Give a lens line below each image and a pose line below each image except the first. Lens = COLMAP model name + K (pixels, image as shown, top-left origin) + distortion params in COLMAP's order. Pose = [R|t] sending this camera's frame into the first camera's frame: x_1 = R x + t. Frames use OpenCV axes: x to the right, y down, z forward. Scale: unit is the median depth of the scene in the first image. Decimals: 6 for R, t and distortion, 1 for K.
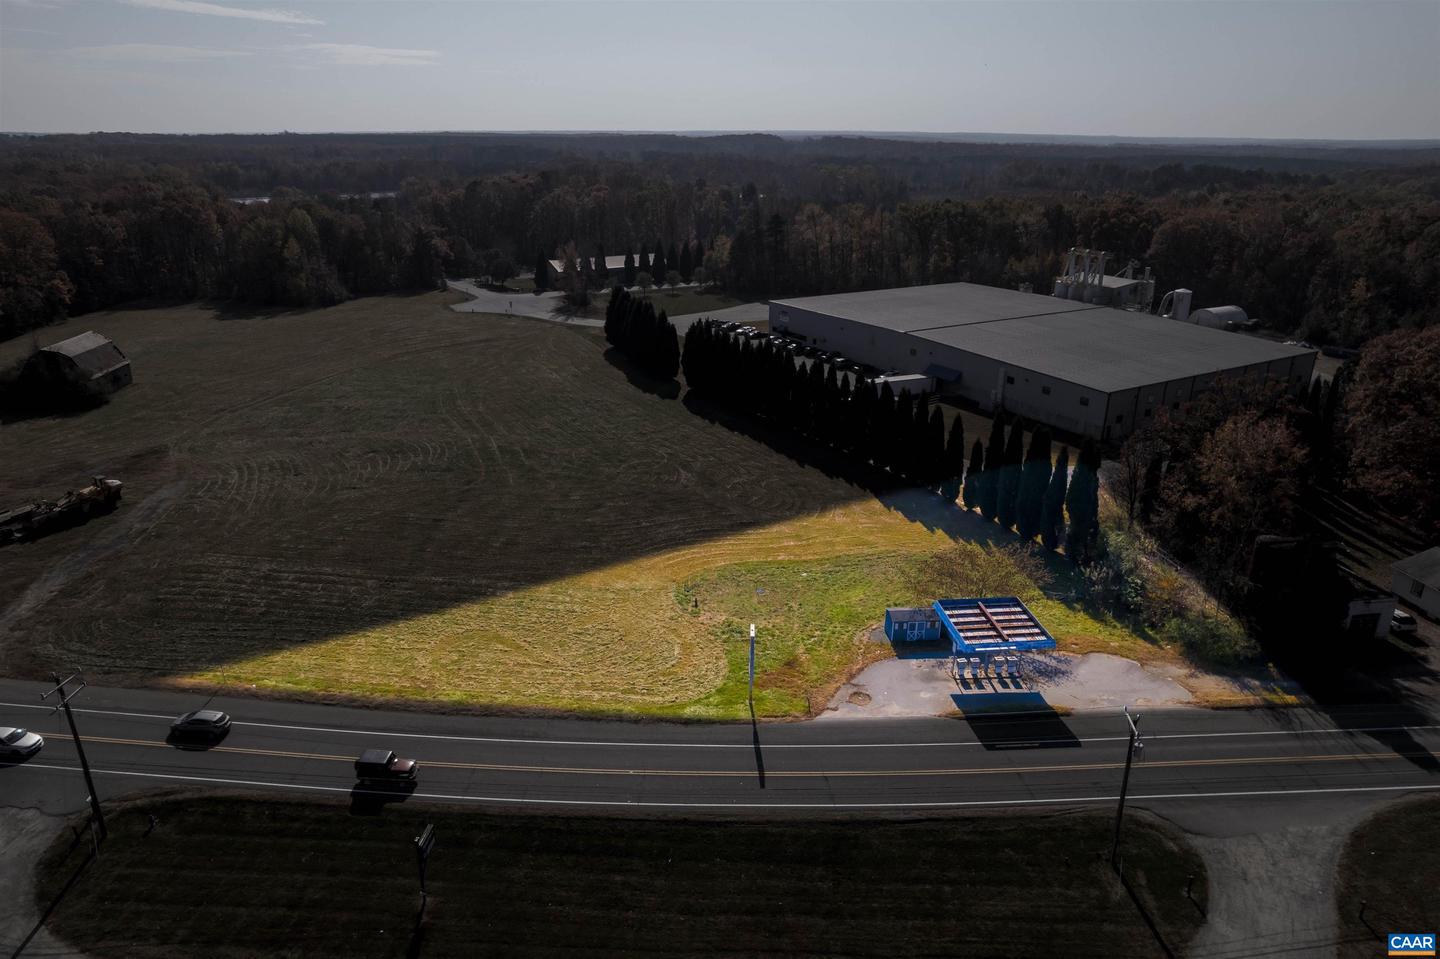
lens RADIAL K [[954.6, 0, 698.3], [0, 954.6, 462.8], [0, 0, 1]] dist [-0.079132, 0.074592]
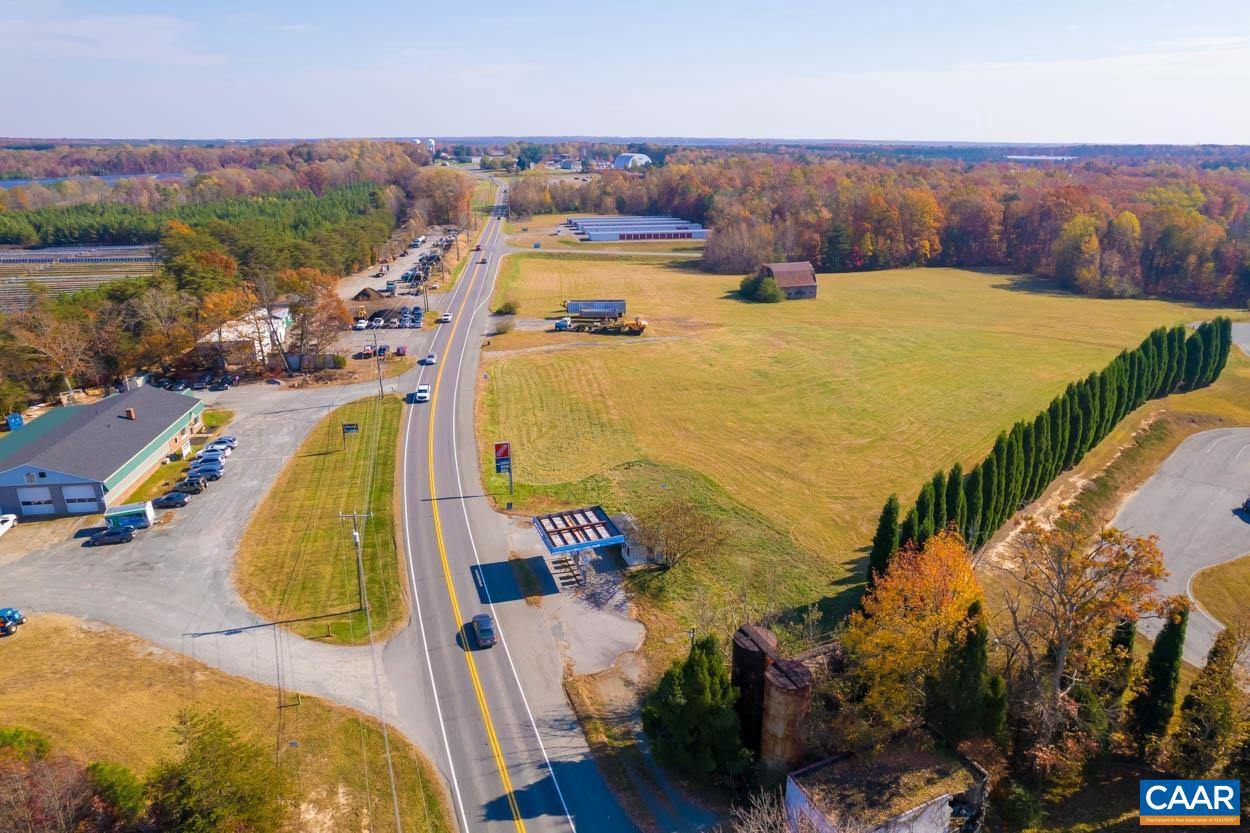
lens RADIAL K [[799.9, 0, 626.9], [0, 799.9, 419.0], [0, 0, 1]] dist [-0.076609, 0.072891]
pose [[0.256452, 0.320728, -0.911793, 0.443453], [-0.324781, 0.917085, 0.231241, -0.080864], [0.910357, 0.236831, 0.339355, 0.240962]]
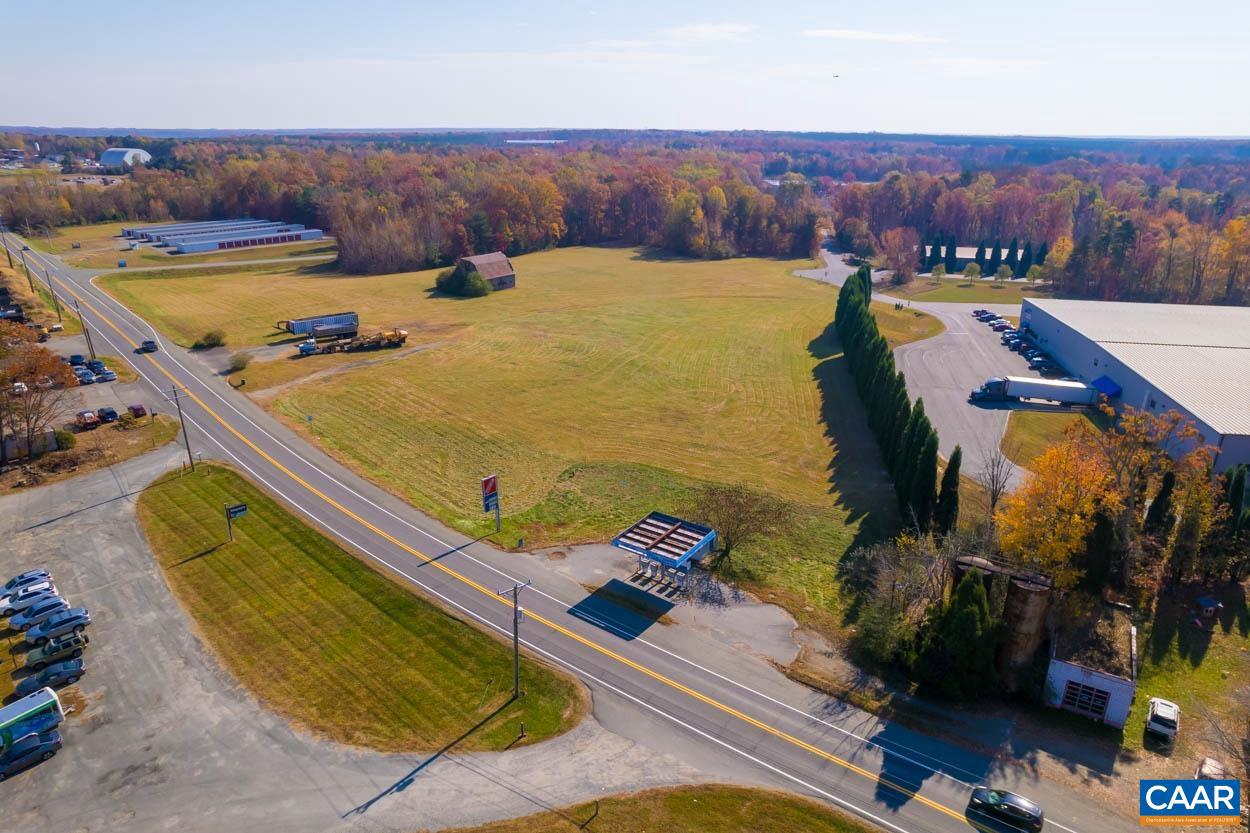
lens RADIAL K [[799.9, 0, 626.9], [0, 799.9, 419.0], [0, 0, 1]] dist [-0.076609, 0.072891]
pose [[0.759938, 0.224053, -0.610159, 0.309376], [-0.218238, 0.972171, 0.085175, -0.019225], [0.612263, 0.068433, 0.787687, 0.057617]]
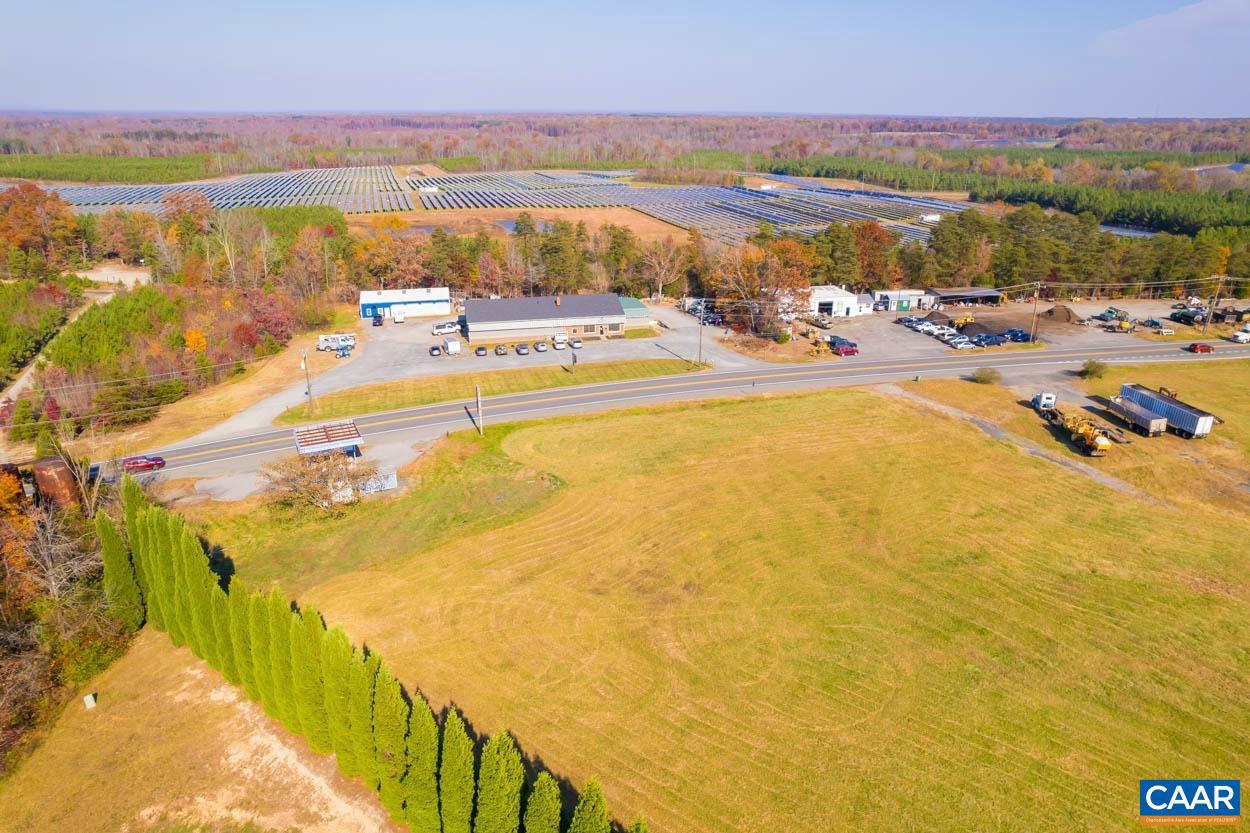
lens RADIAL K [[799.9, 0, 626.9], [0, 799.9, 419.0], [0, 0, 1]] dist [-0.076609, 0.072891]
pose [[-0.932824, 0.119681, -0.339878, 0.105434], [-0.133112, 0.762057, 0.633680, -0.259181], [0.334845, 0.636353, -0.694934, 0.728876]]
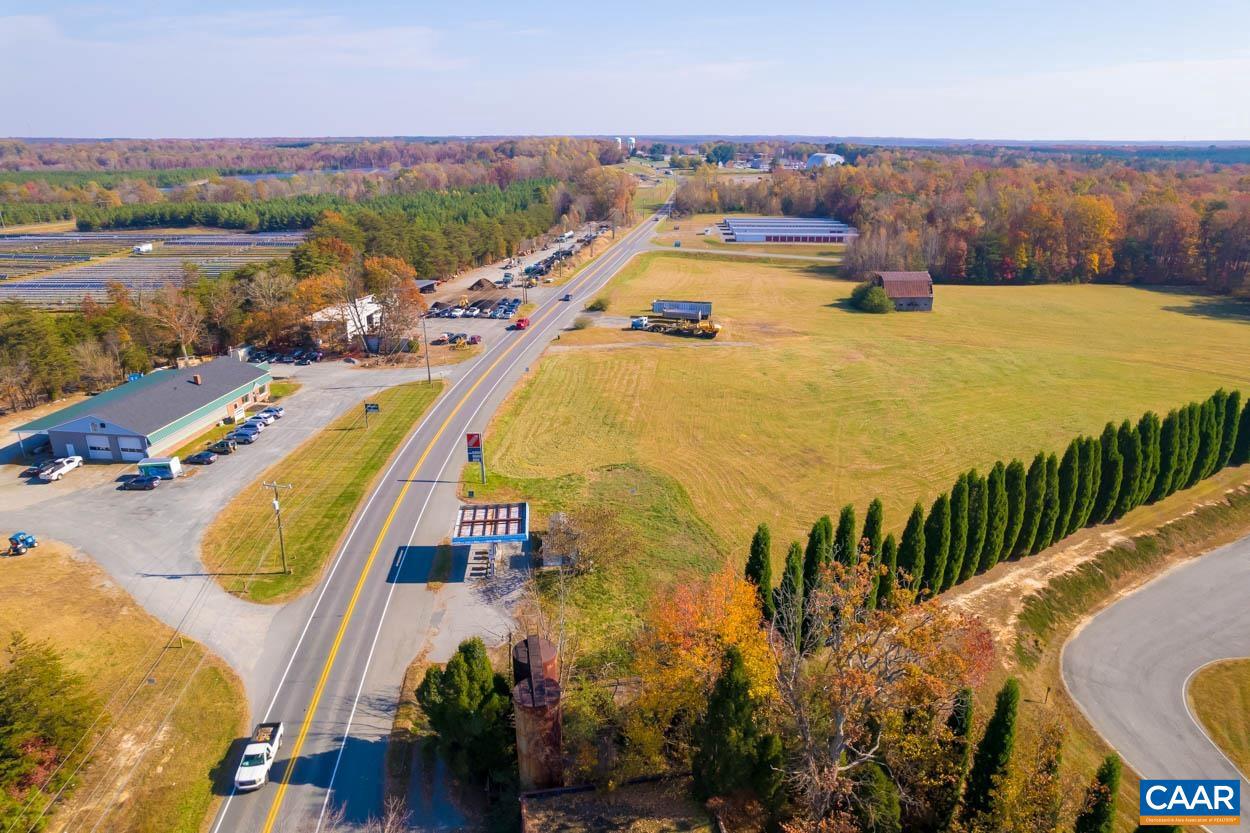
lens RADIAL K [[799.9, 0, 626.9], [0, 799.9, 419.0], [0, 0, 1]] dist [-0.076609, 0.072891]
pose [[0.002814, 0.333071, -0.942897, 0.455651], [-0.335420, 0.888592, 0.312887, -0.124509], [0.942065, 0.315386, 0.114219, 0.361261]]
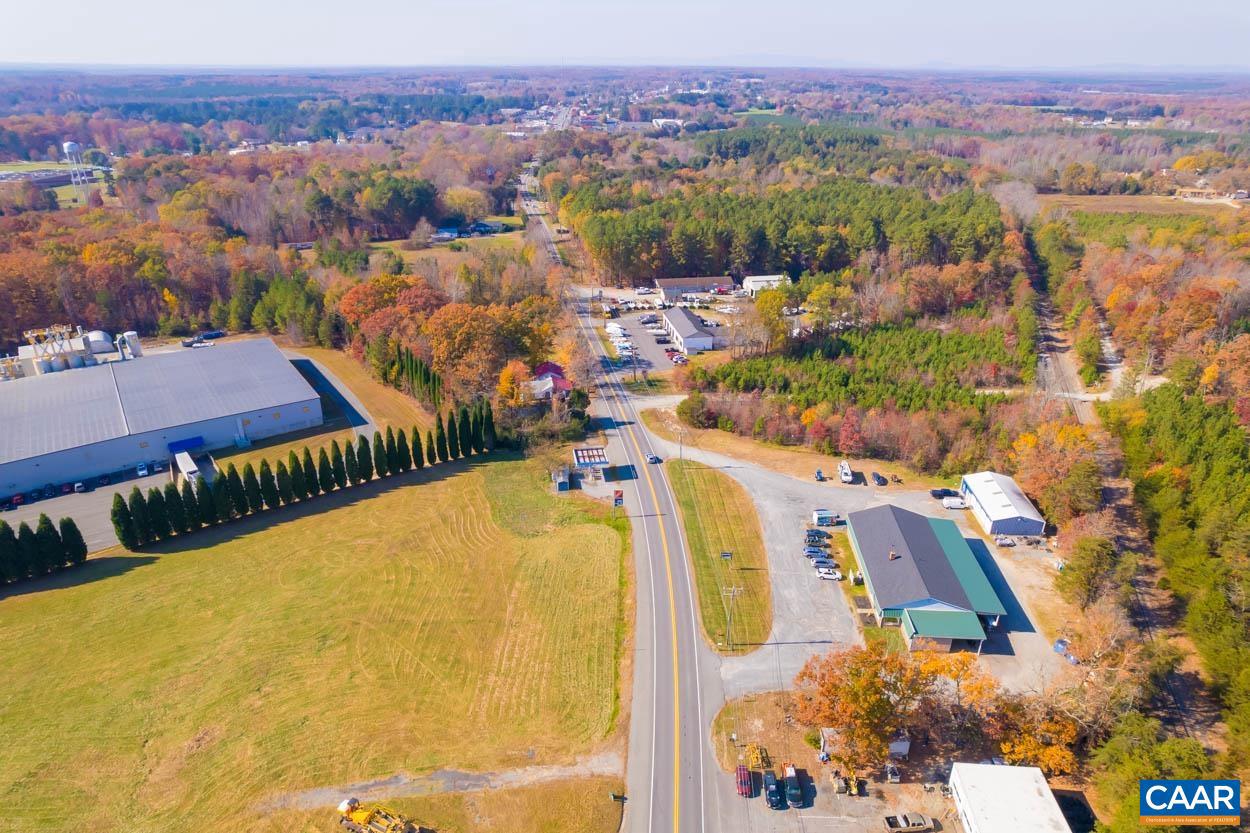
lens RADIAL K [[799.9, 0, 626.9], [0, 799.9, 419.0], [0, 0, 1]] dist [-0.076609, 0.072891]
pose [[-0.069461, -0.419515, 0.905087, -0.649379], [0.327320, 0.847466, 0.417927, -0.318701], [-0.942357, 0.325283, 0.078450, 0.242517]]
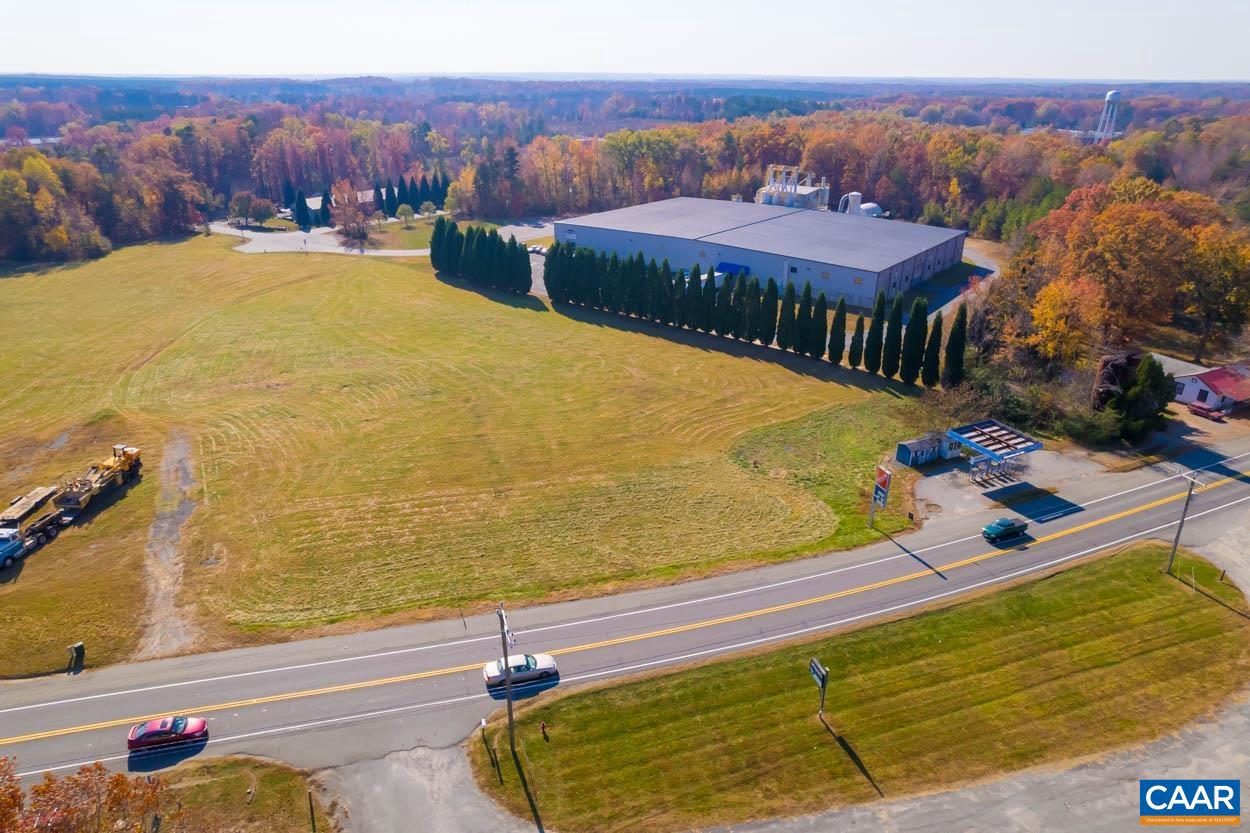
lens RADIAL K [[799.9, 0, 626.9], [0, 799.9, 419.0], [0, 0, 1]] dist [-0.076609, 0.072891]
pose [[0.931723, -0.146636, 0.332249, -0.208610], [0.120737, 0.987893, 0.097420, -0.014318], [-0.342512, -0.050654, 0.938147, 0.032256]]
